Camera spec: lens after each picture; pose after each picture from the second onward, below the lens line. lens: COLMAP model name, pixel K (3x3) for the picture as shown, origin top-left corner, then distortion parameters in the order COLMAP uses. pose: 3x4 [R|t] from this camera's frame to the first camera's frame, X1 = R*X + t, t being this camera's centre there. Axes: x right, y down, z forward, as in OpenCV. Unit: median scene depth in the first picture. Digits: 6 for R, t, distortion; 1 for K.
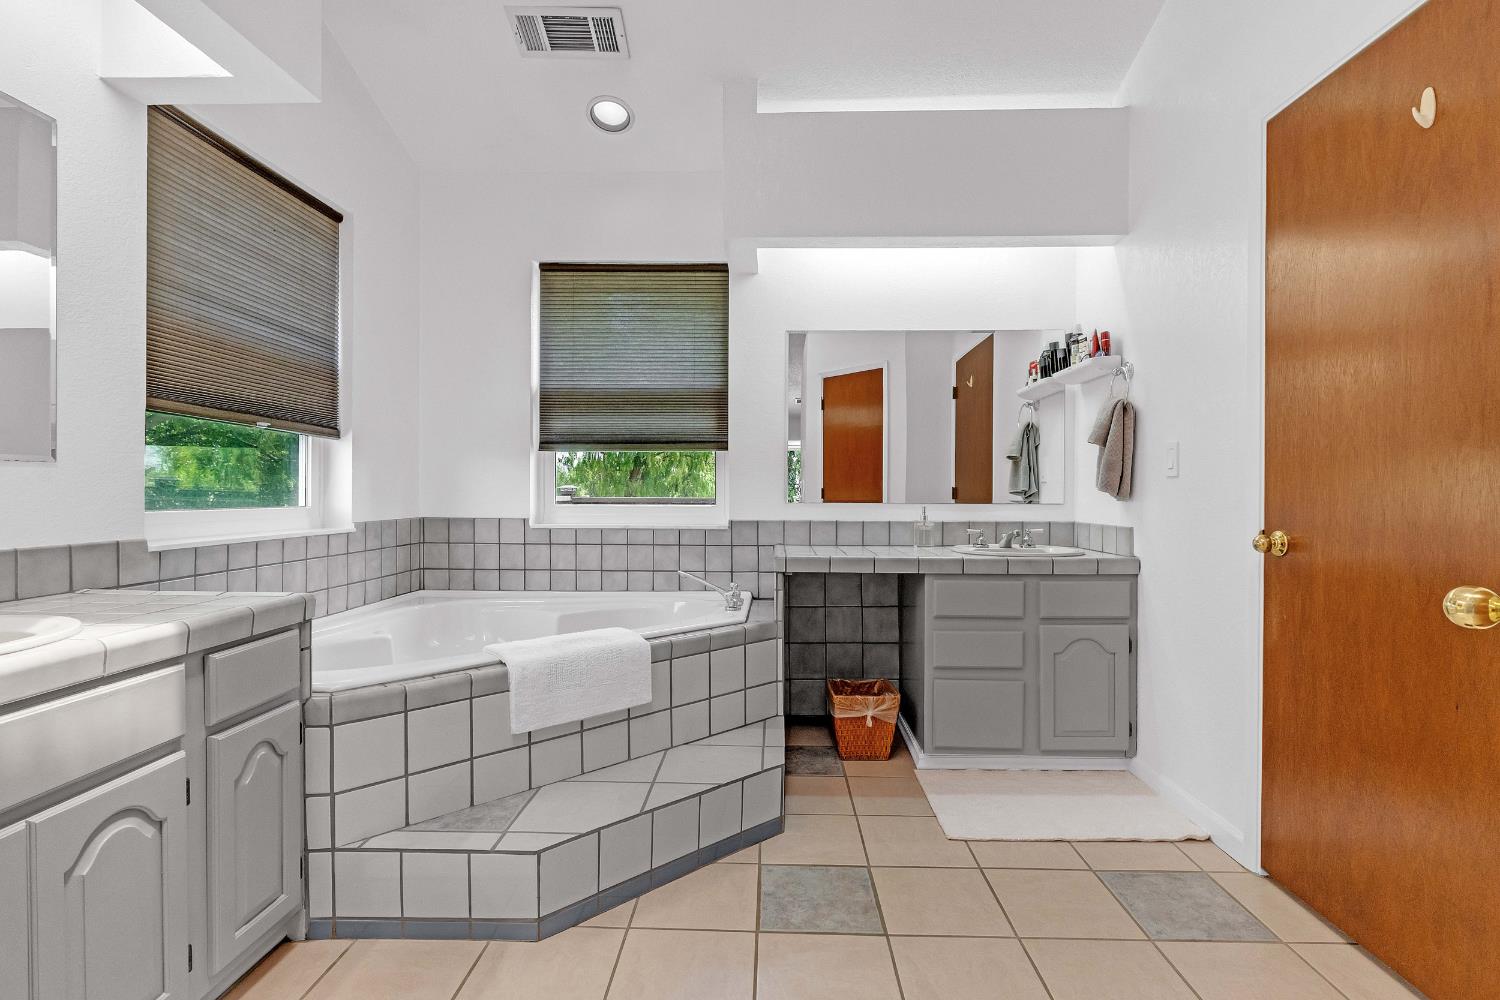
lens RADIAL K [[700.5, 0, 758.2], [0, 700.5, 501.1], [0, 0, 1]] dist [-0.005908, -0.000405]
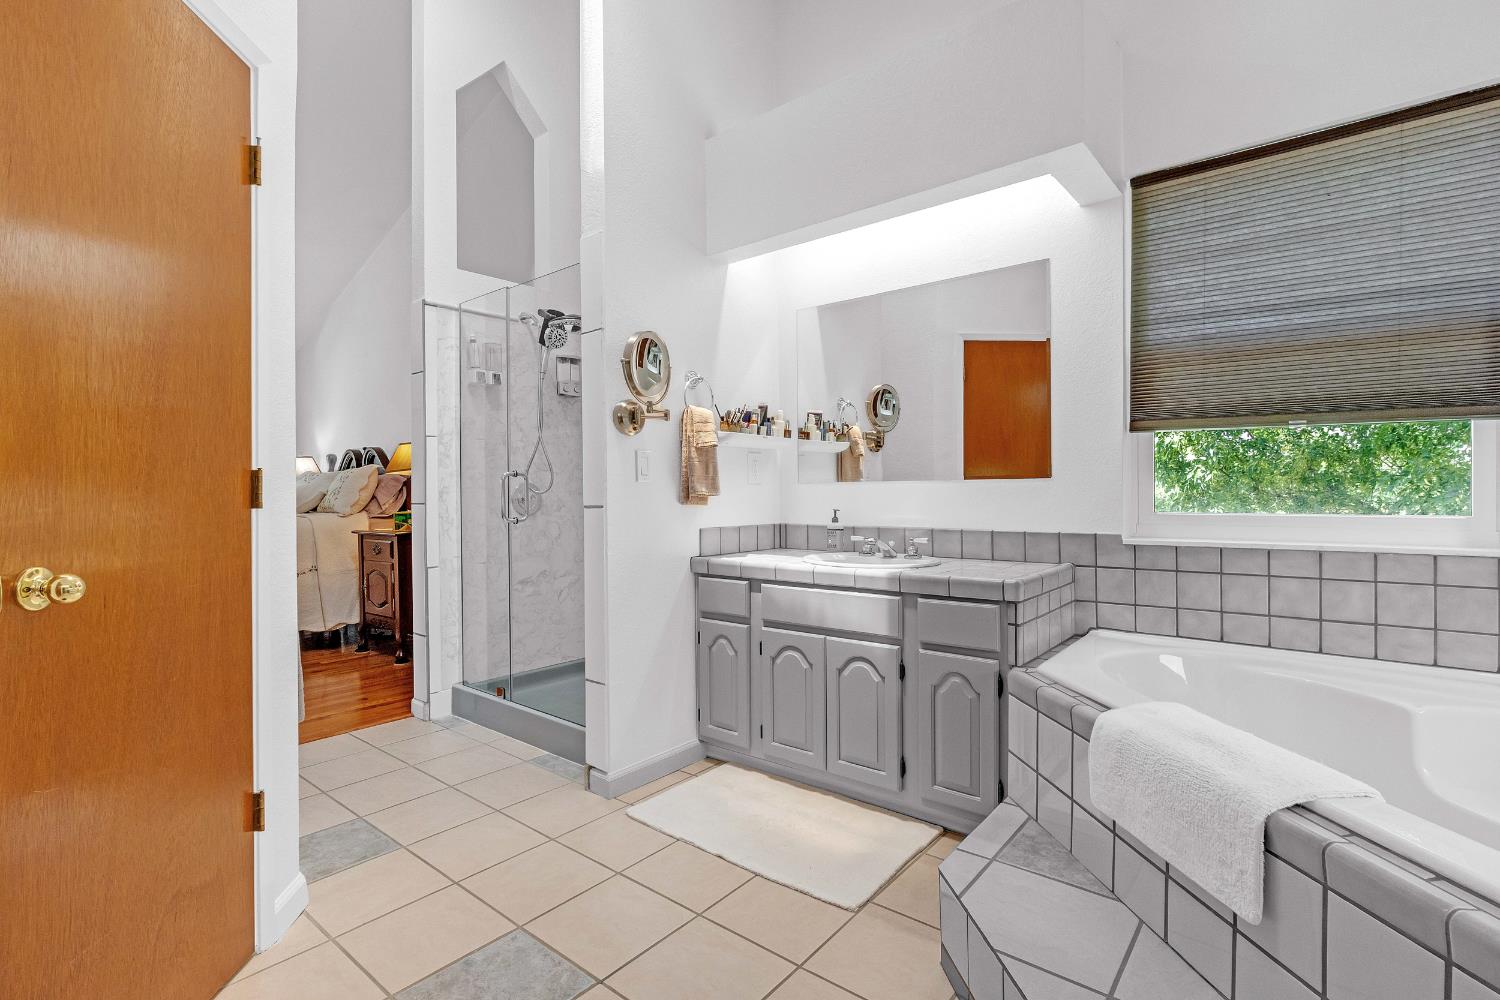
lens RADIAL K [[700.5, 0, 758.2], [0, 700.5, 501.1], [0, 0, 1]] dist [-0.005908, -0.000405]
pose [[-0.606289, 0.007123, -0.795213, 0.382525], [-0.008697, 0.999841, 0.015588, -0.013880], [0.795197, 0.016367, -0.606130, 0.879096]]
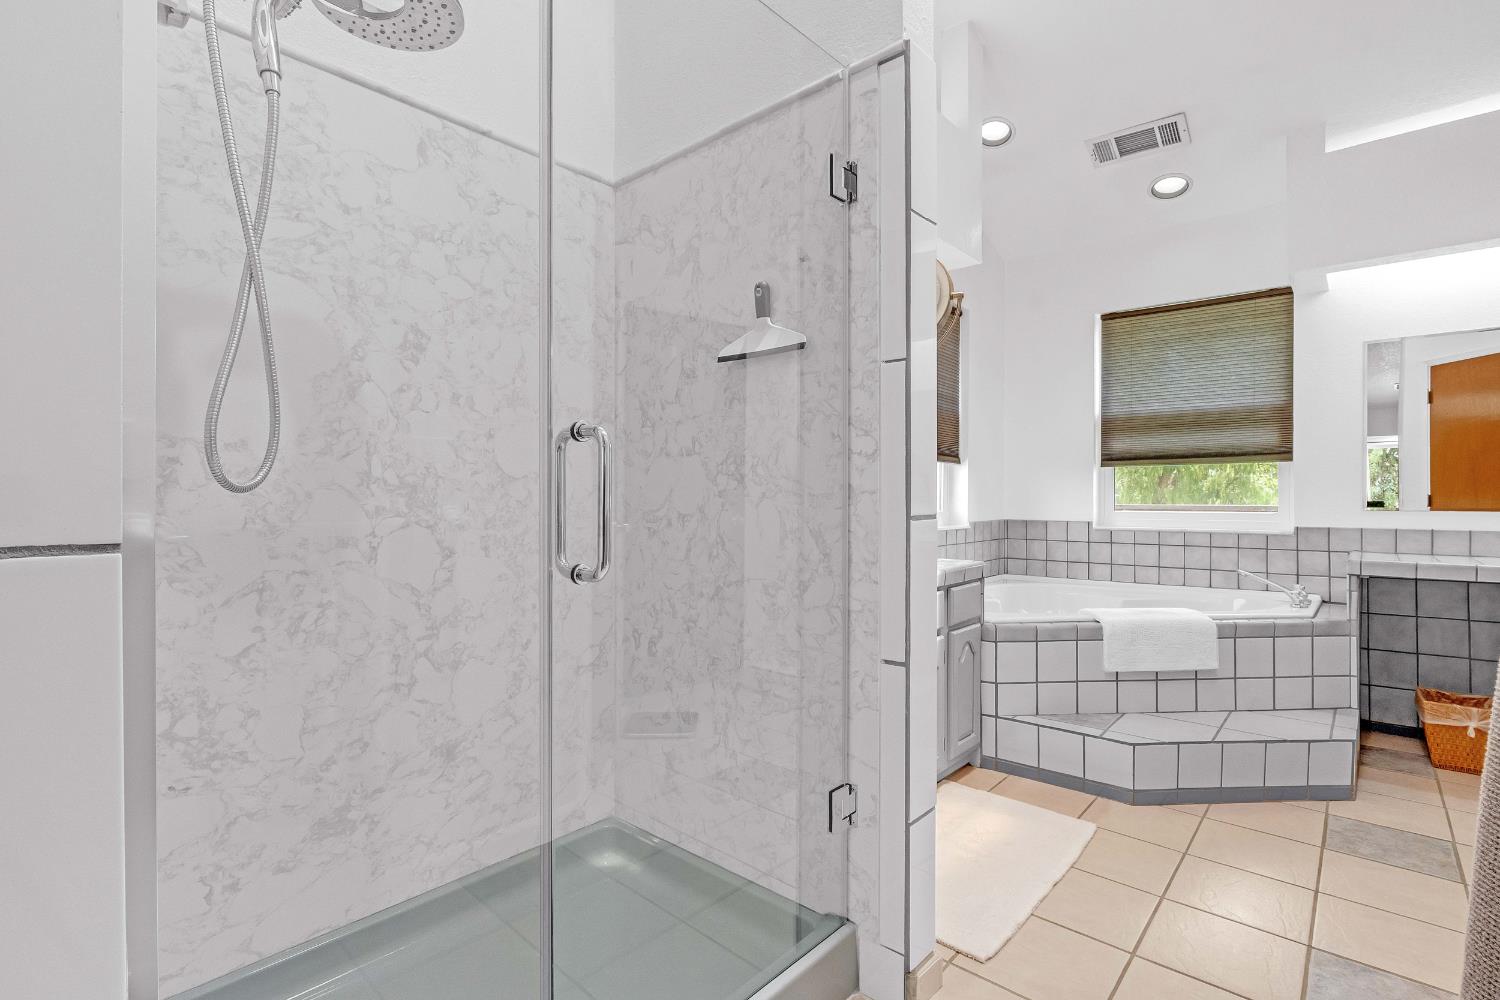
lens RADIAL K [[700.5, 0, 758.2], [0, 700.5, 501.1], [0, 0, 1]] dist [-0.005908, -0.000405]
pose [[0.768502, -0.001125, -0.639847, 0.013362], [-0.005136, 0.999955, -0.007927, 0.001323], [0.639827, 0.009378, 0.768462, -0.410234]]
